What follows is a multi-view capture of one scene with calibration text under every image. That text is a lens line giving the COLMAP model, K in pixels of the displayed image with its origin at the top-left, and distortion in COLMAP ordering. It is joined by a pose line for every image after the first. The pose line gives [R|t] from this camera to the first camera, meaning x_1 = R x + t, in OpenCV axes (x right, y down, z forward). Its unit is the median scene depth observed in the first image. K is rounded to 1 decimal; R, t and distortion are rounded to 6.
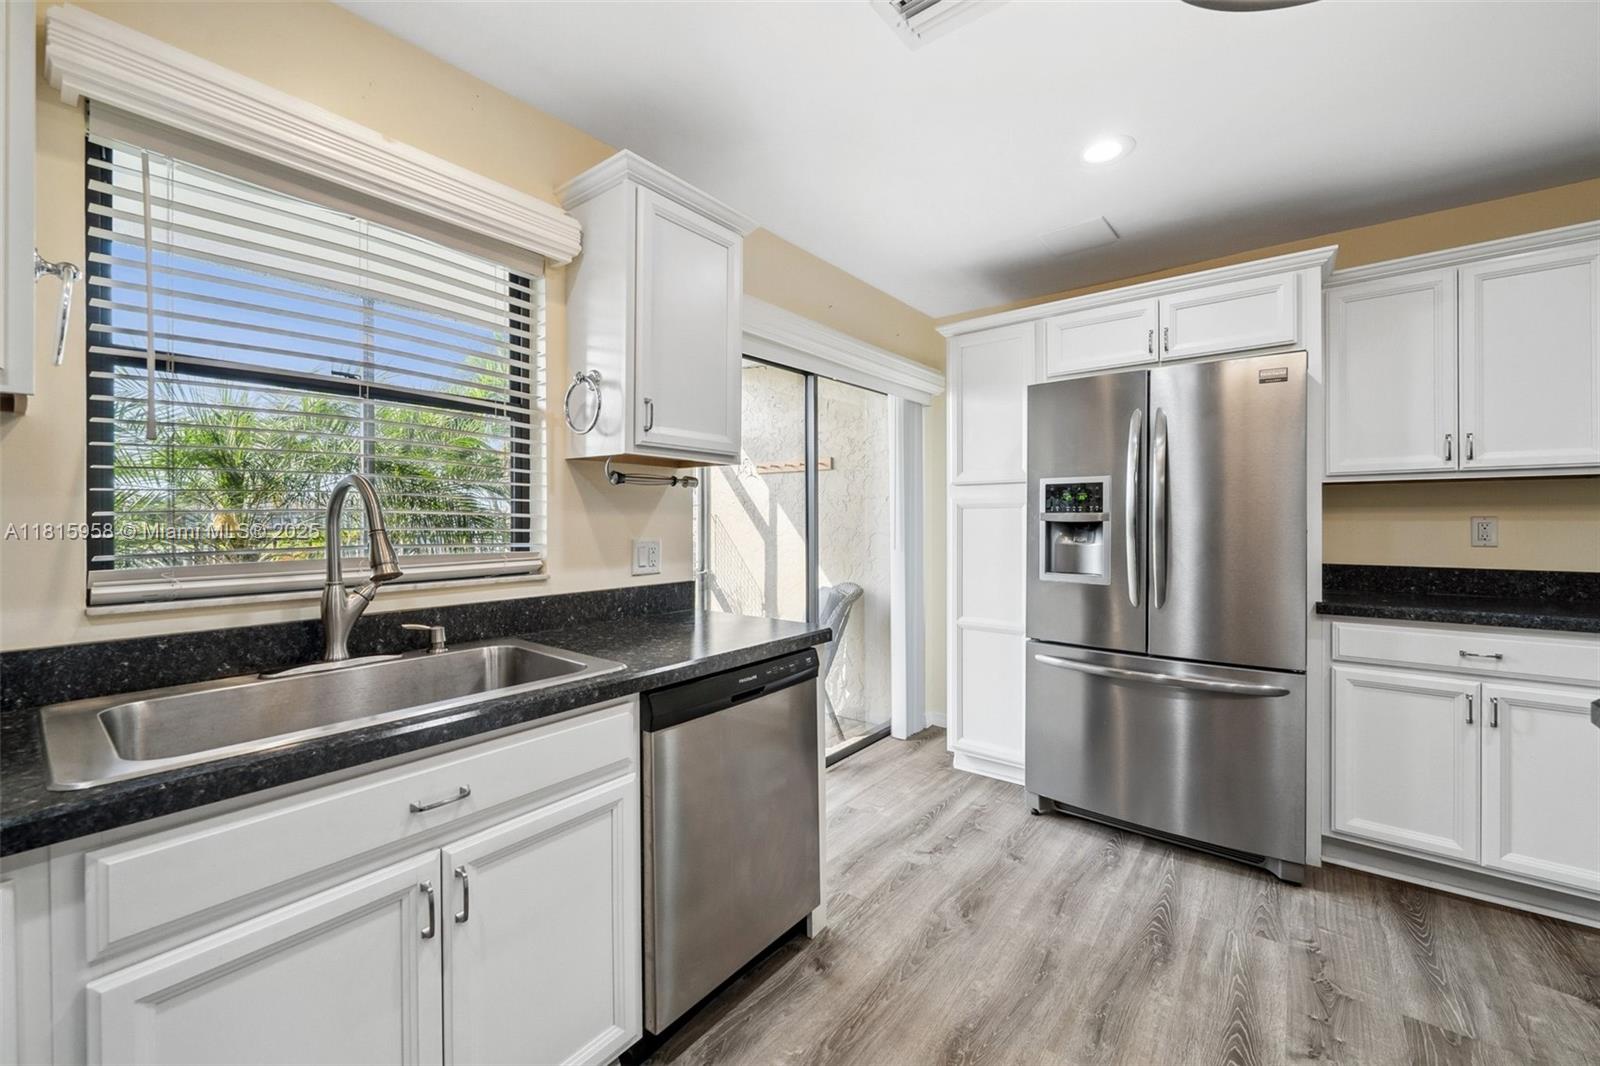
lens RADIAL K [[633.9, 0, 797.7], [0, 633.9, 522.7], [0, 0, 1]] dist [-0.000492, -0.000253]
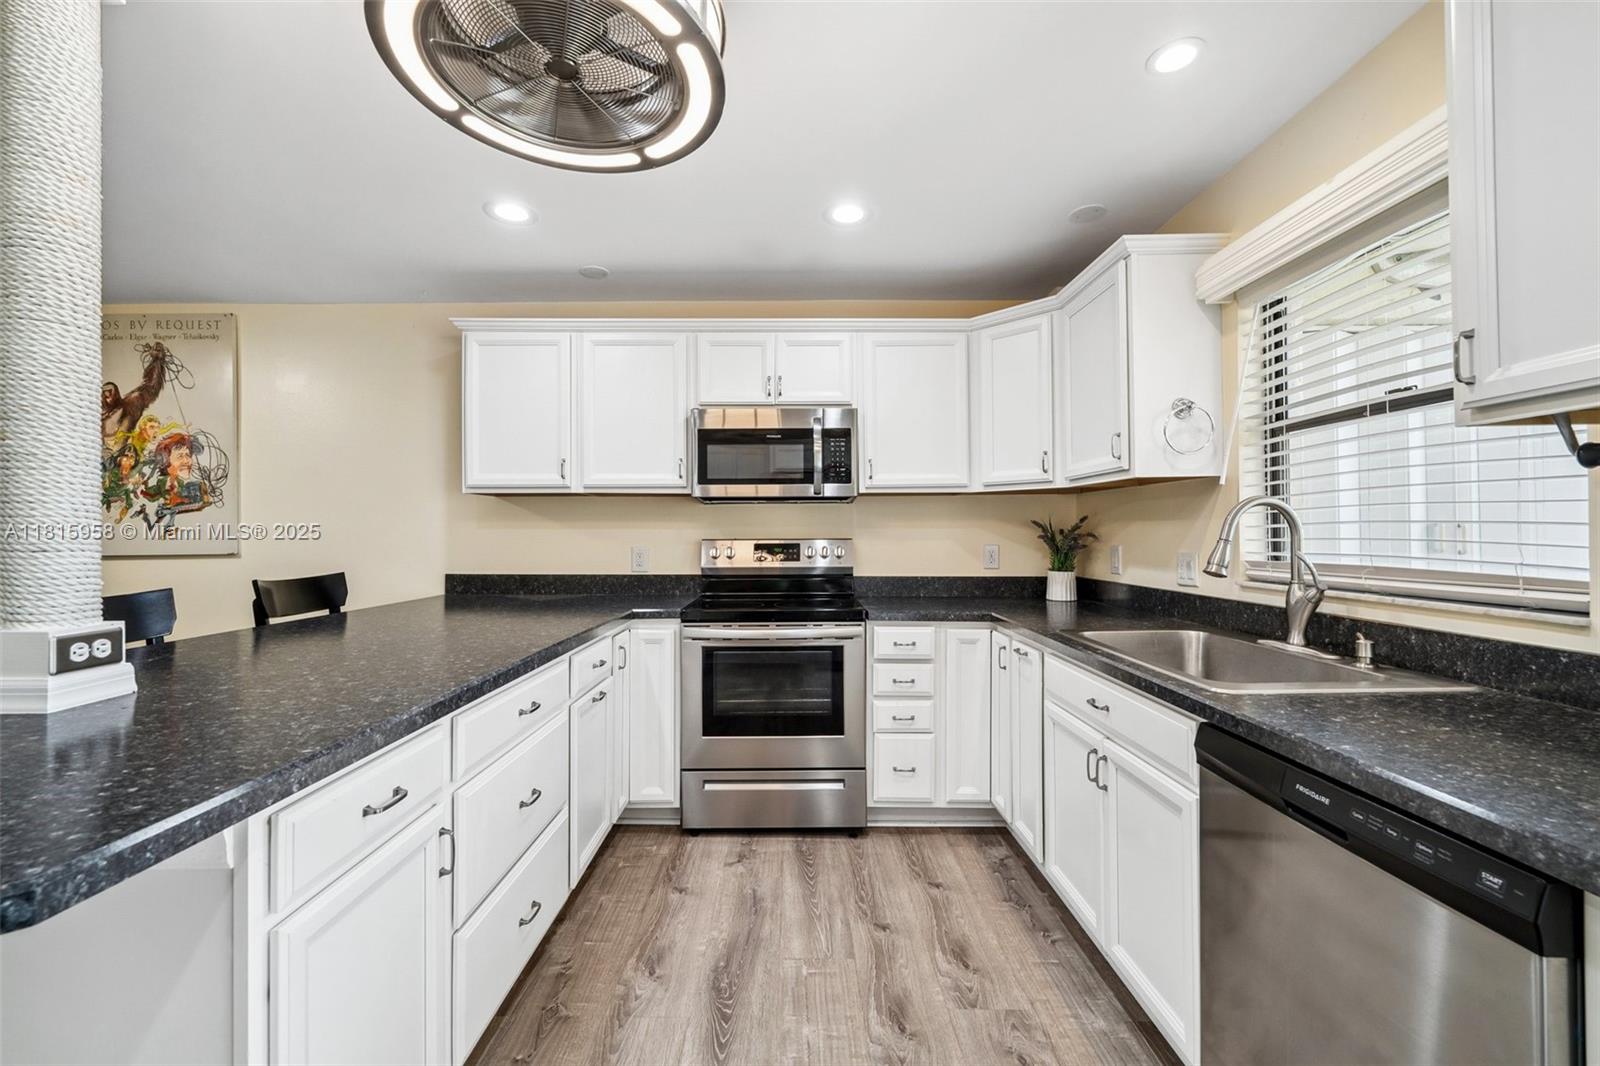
lens RADIAL K [[642.0, 0, 799.5], [0, 642.0, 529.1], [0, 0, 1]] dist [-0.000071, -0.000270]
pose [[-0.780228, 0.005156, -0.625474, 0.577772], [0.006955, 0.999976, -0.000433, -0.009974], [0.625456, -0.004688, -0.780245, 0.977755]]
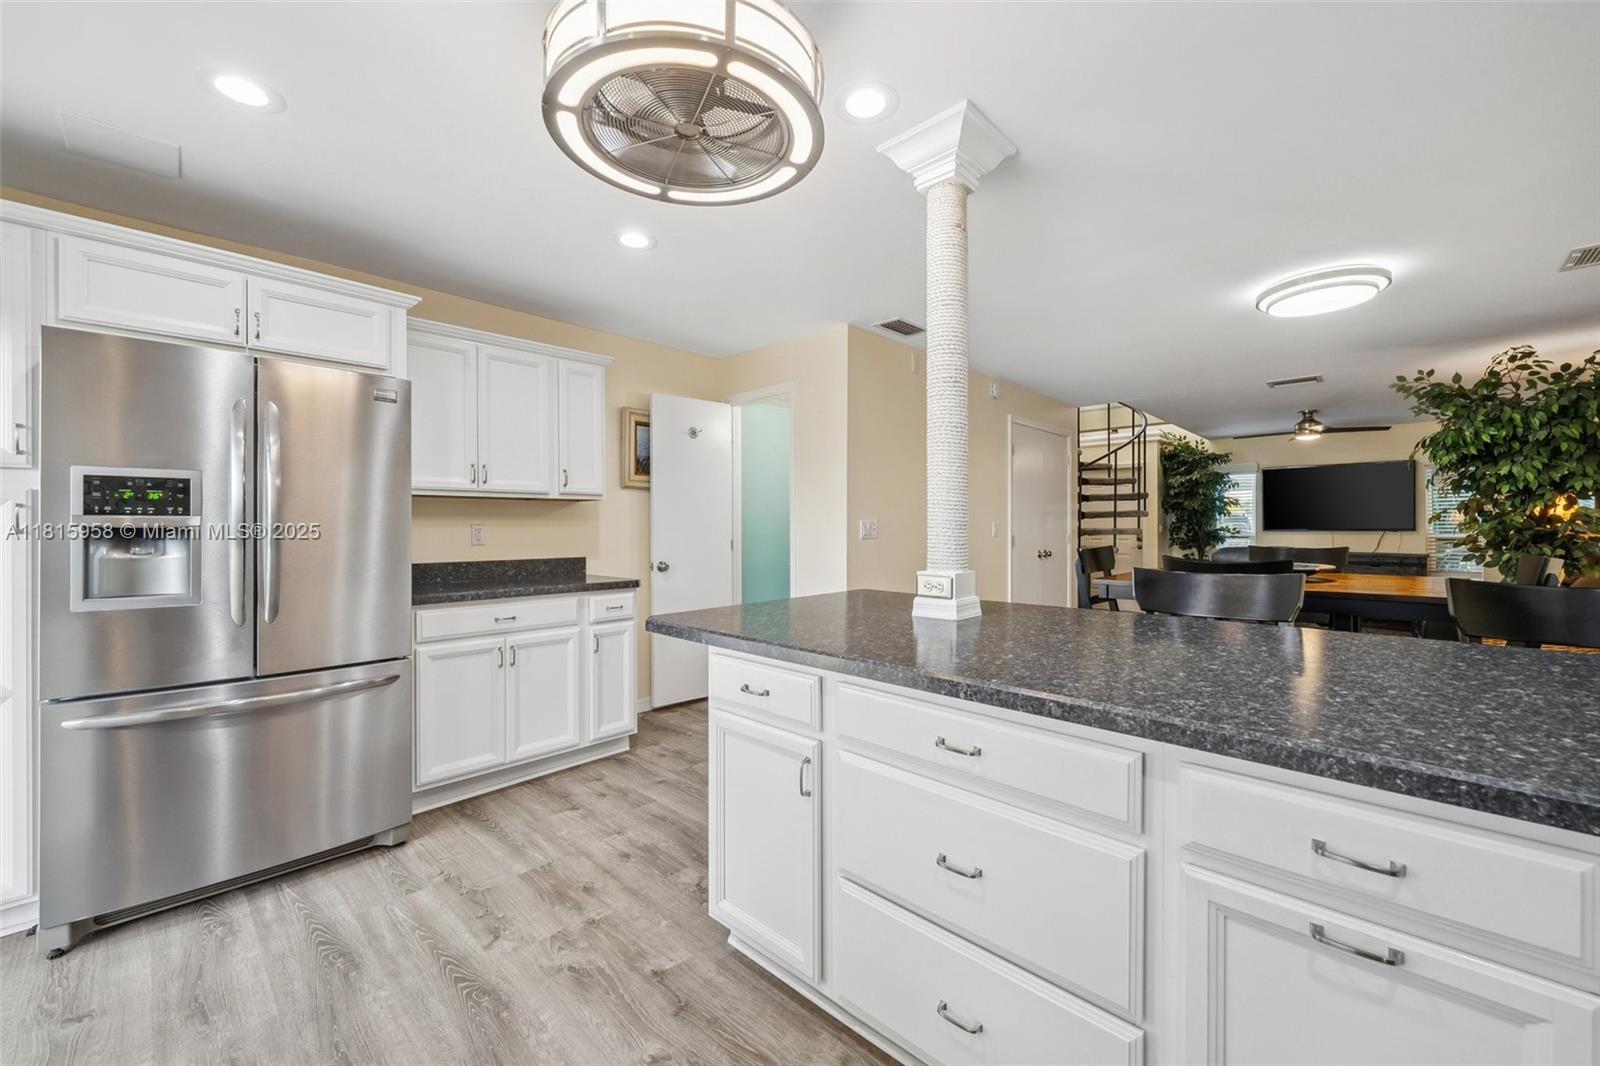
lens RADIAL K [[632.5, 0, 799.3], [0, 632.5, 528.4], [0, 0, 1]] dist [-0.000283, -0.000077]
pose [[0.093643, -0.001126, 0.995605, -0.314074], [0.005011, 0.999987, 0.000660, 0.003715], [-0.995593, 0.004927, 0.093647, 0.191003]]
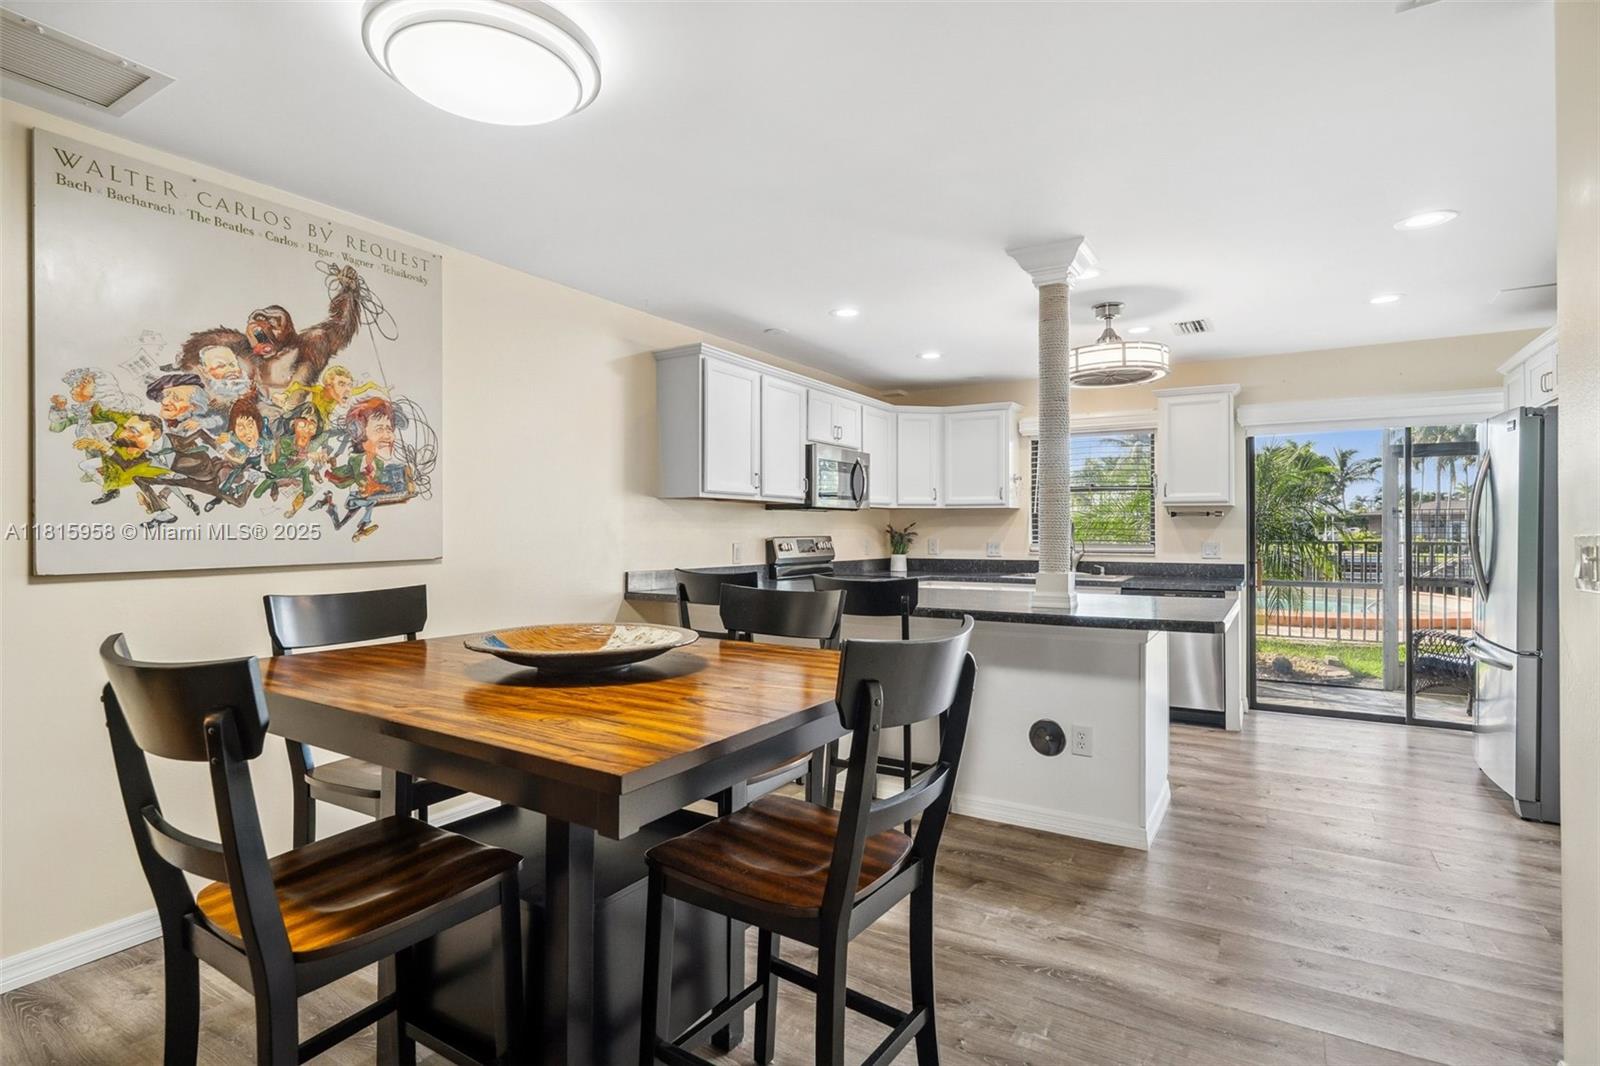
lens RADIAL K [[790.4, 0, 796.5], [0, 790.4, 527.1], [0, 0, 1]] dist [-0.002112, 0.000102]
pose [[0.120030, 0.002505, -0.992767, 2.418895], [-0.001790, 0.999996, 0.002307, -0.026478], [0.992769, 0.001500, 0.120034, -0.732987]]
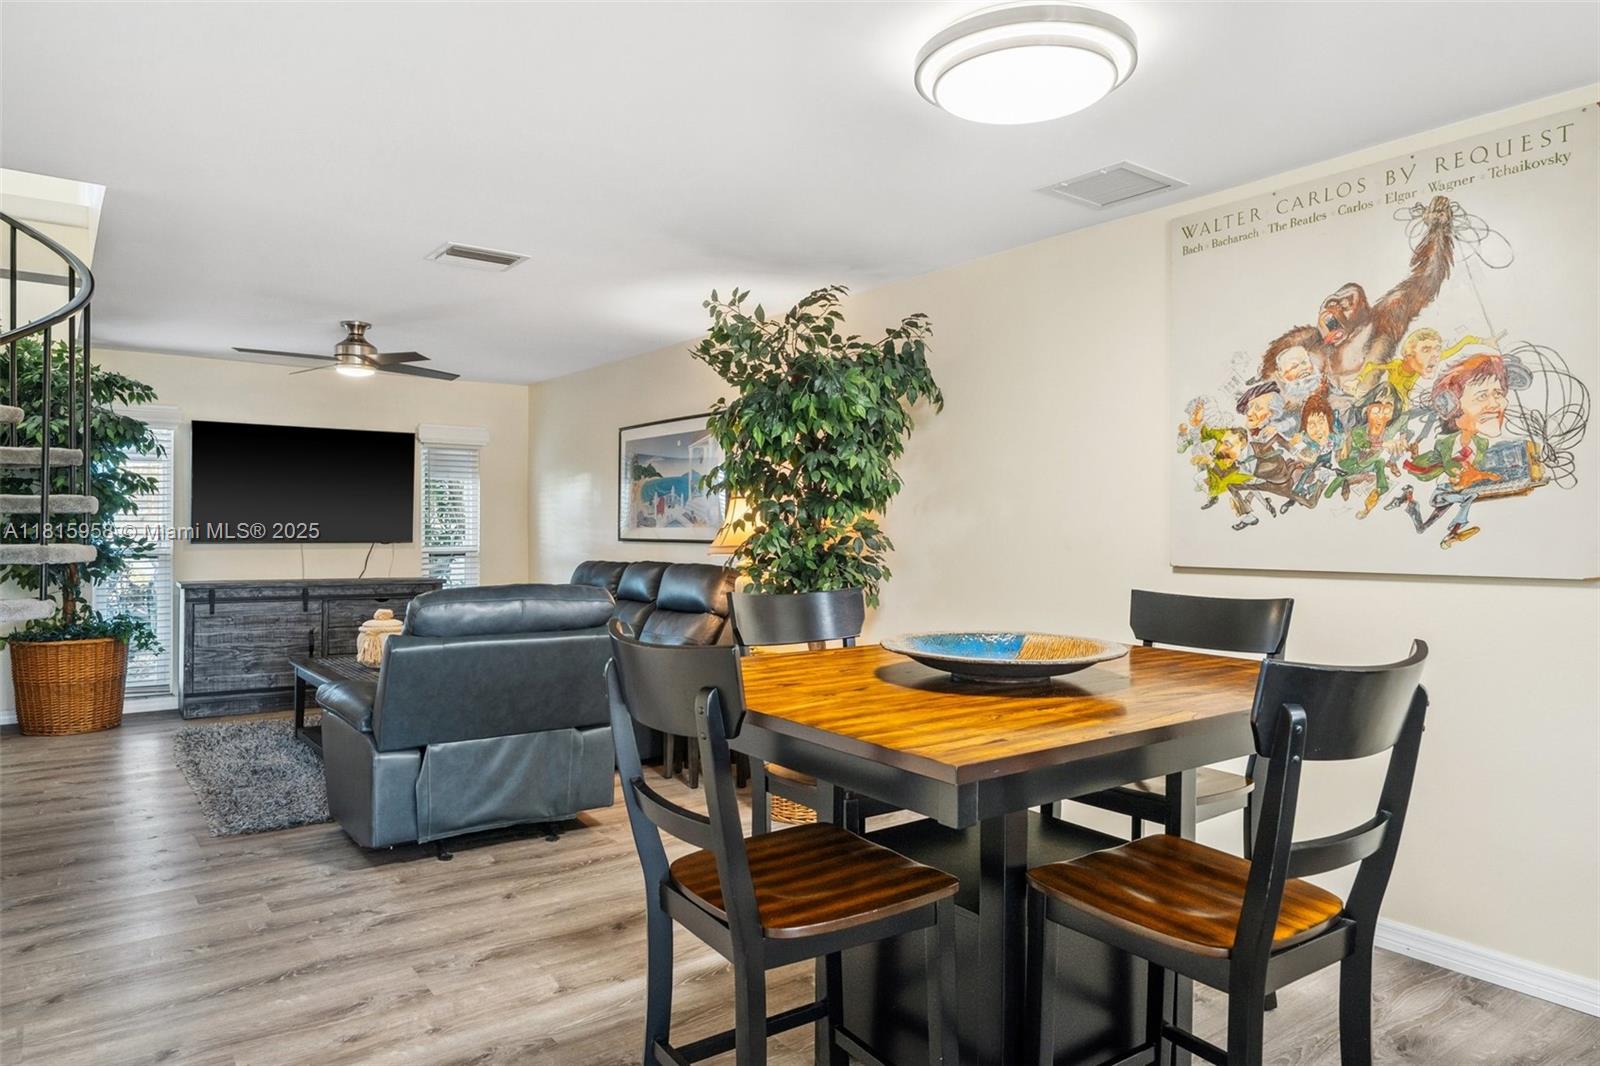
lens RADIAL K [[1004.4, 0, 805.2], [0, 1004.4, 531.8], [0, 0, 1]] dist [-0.002774, -0.000757]
pose [[-0.968443, -0.002817, 0.249221, 1.372025], [-0.001533, 0.999985, 0.005348, -0.024855], [-0.249232, 0.004797, -0.968432, 0.277477]]
